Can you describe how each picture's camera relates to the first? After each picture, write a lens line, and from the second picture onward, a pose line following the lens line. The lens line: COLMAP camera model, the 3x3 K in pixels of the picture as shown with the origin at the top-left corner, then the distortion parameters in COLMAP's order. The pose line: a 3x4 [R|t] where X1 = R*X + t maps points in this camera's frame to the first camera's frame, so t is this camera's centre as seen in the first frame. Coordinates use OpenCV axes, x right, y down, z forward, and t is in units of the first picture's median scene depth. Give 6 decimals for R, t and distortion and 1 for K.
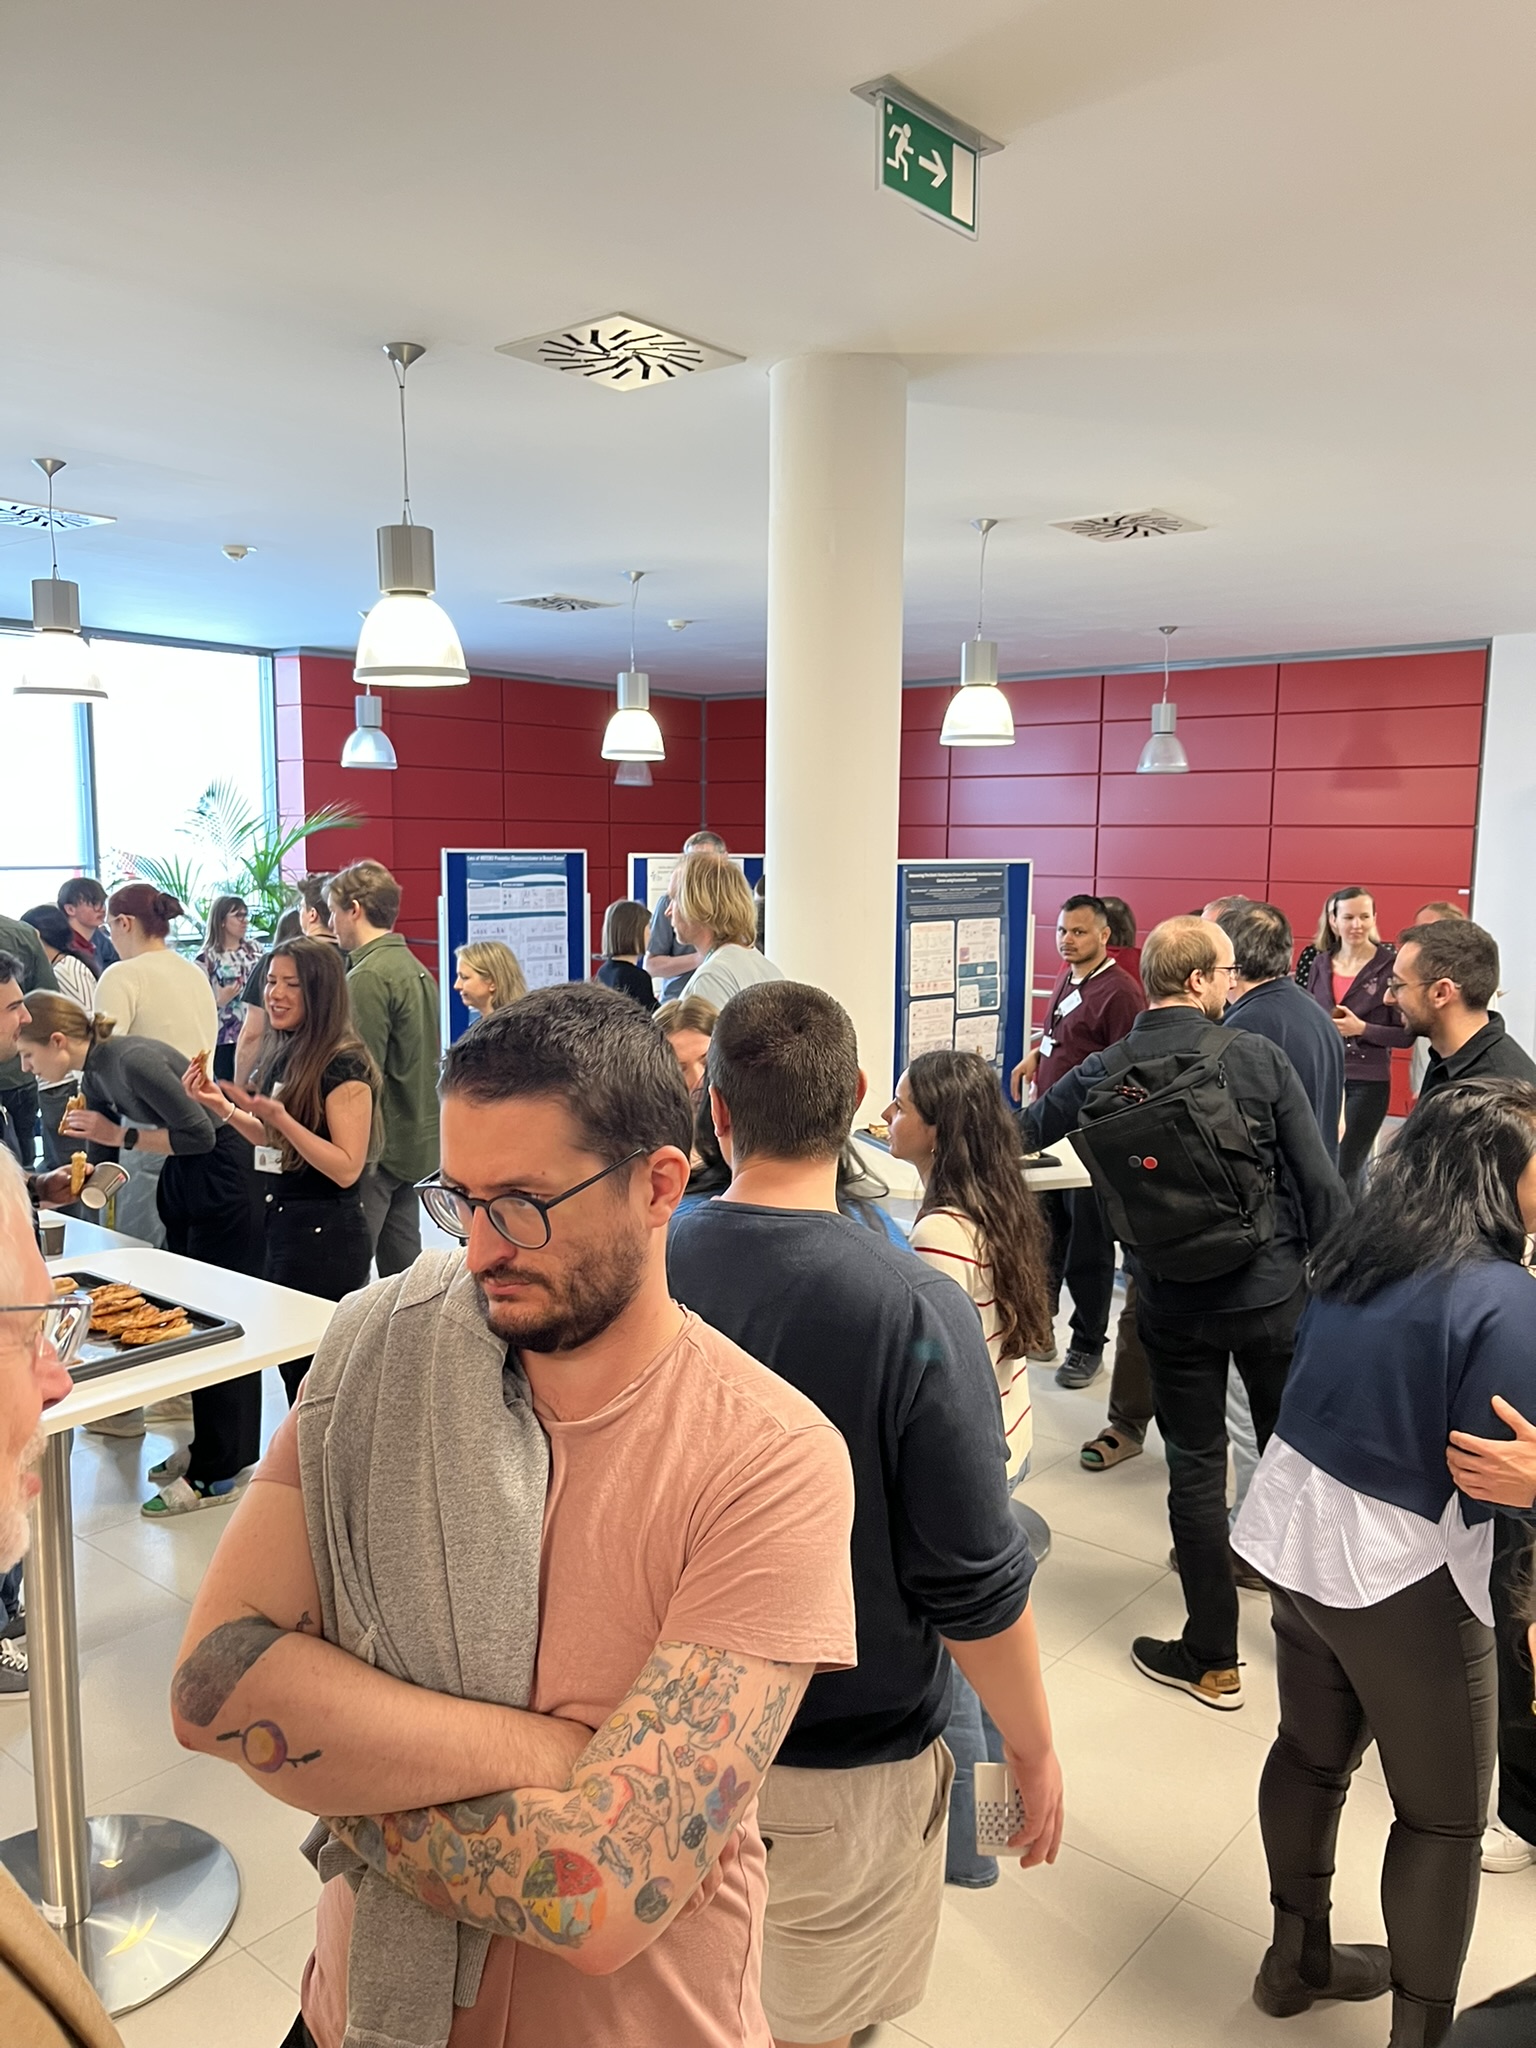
lens RADIAL K [[1563.8, 0, 765.4], [0, 1563.8, 1036.5], [0, 0, 1]] dist [0.002674, 0.001213]
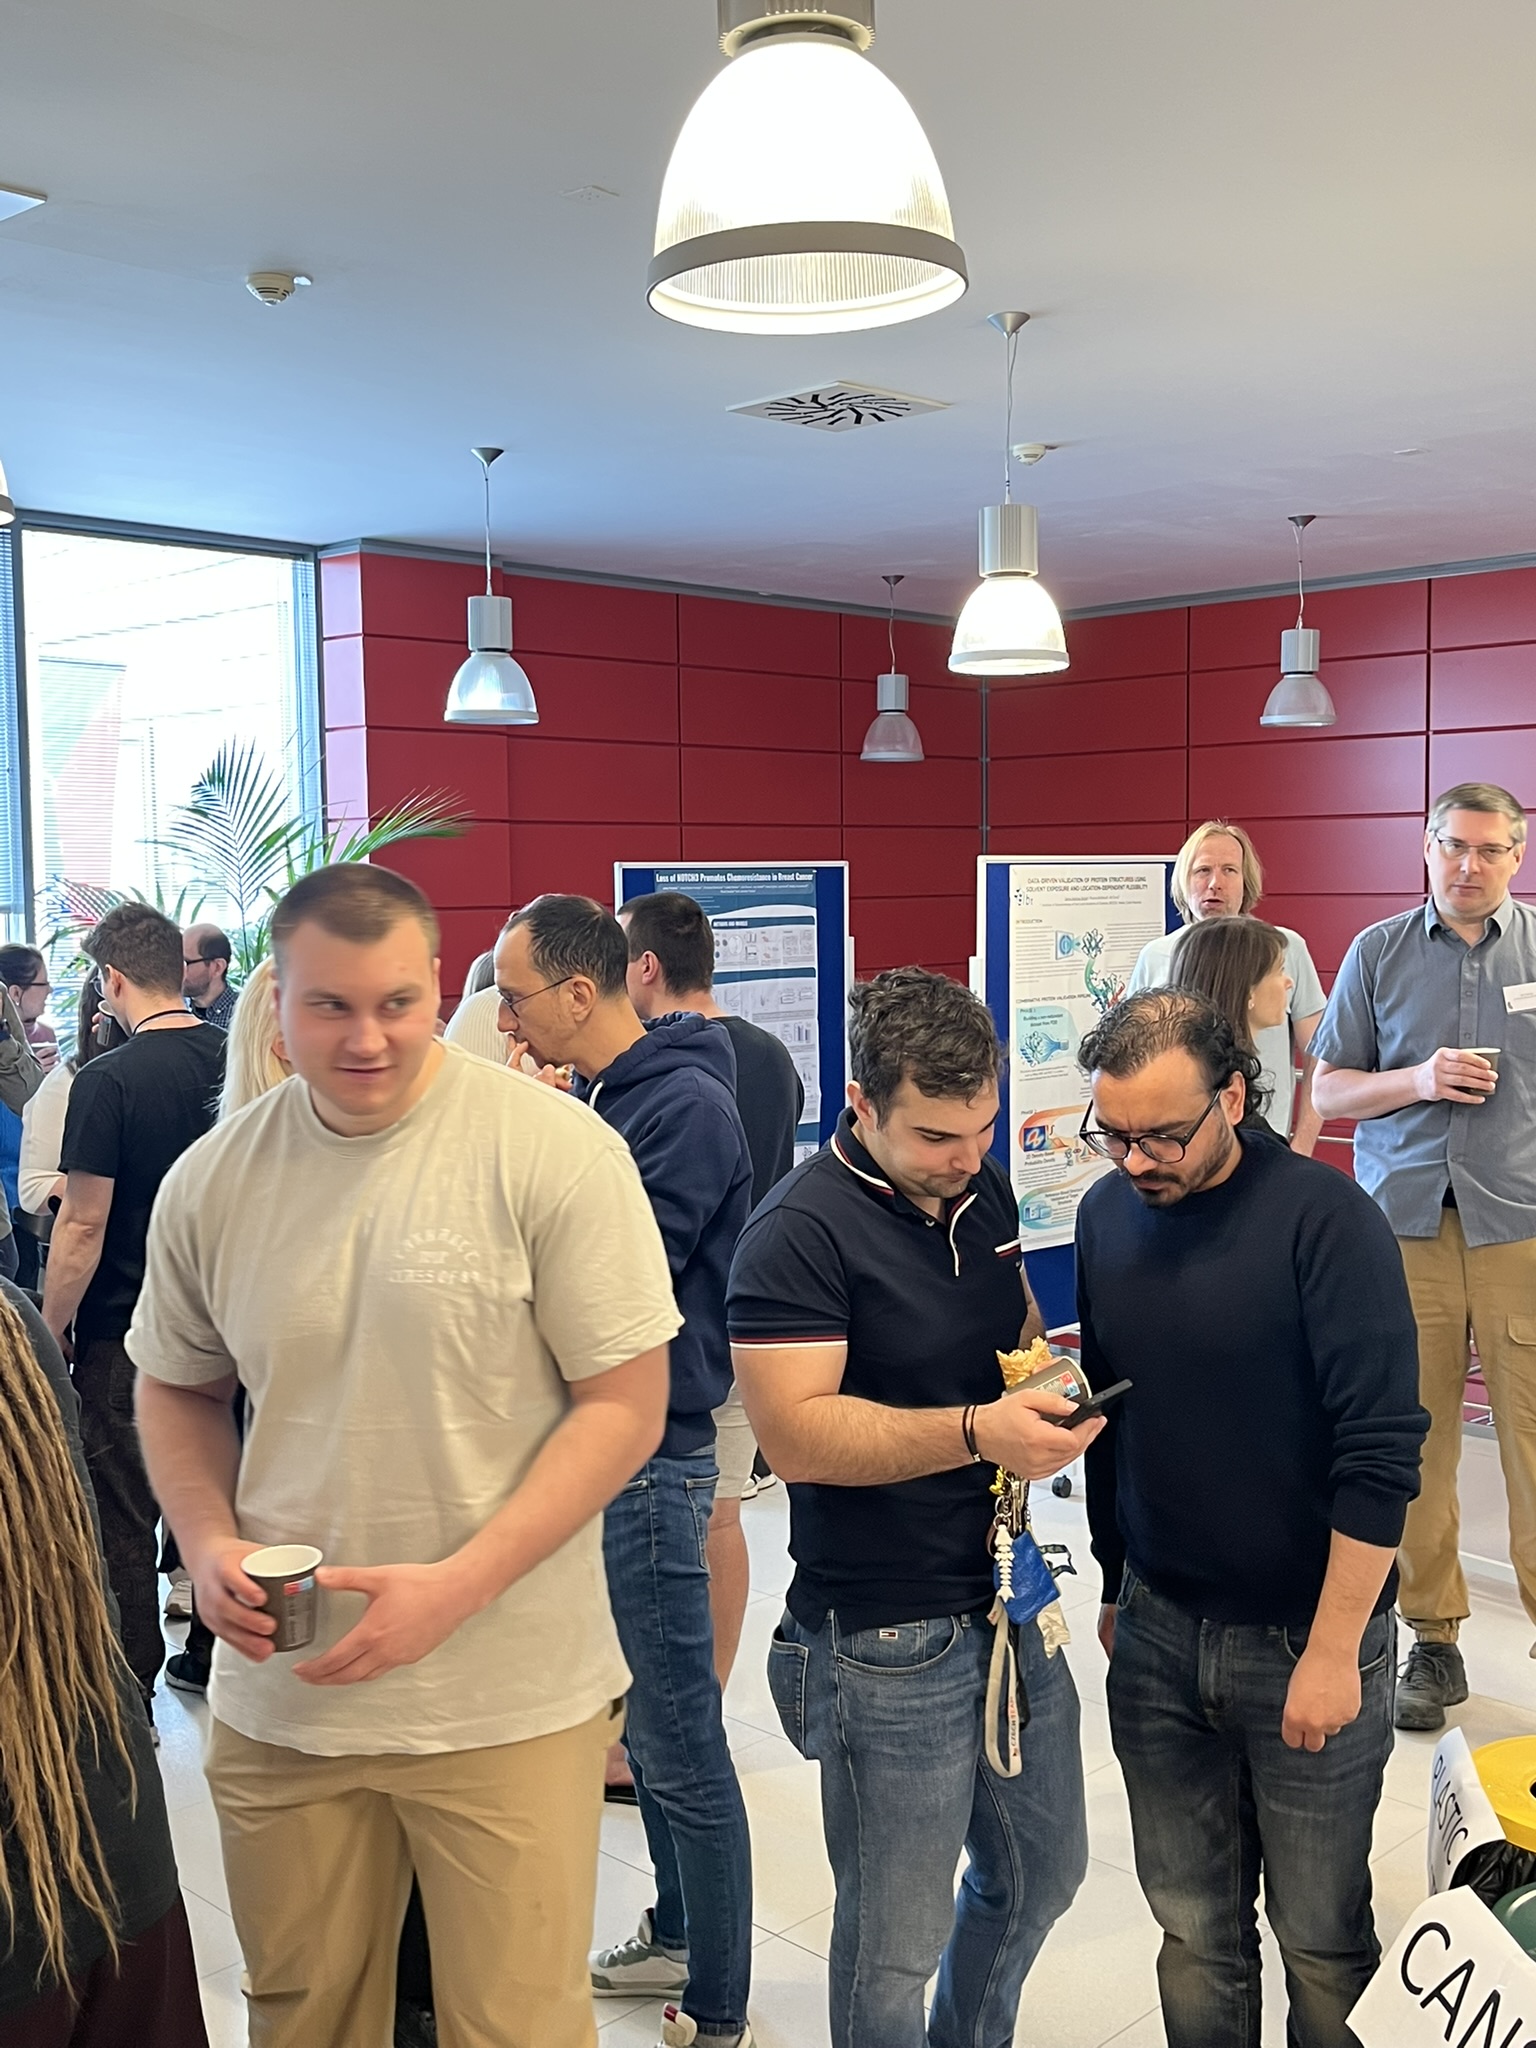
lens RADIAL K [[2085.3, 0, 771.0], [0, 2085.3, 1019.1], [0, 0, 1]] dist [0.017326, 0.000000]
pose [[0.997014, -0.019609, -0.074685, -0.087837], [0.015115, 0.998068, -0.060266, -0.015085], [0.075722, 0.058957, 0.995384, 0.233684]]
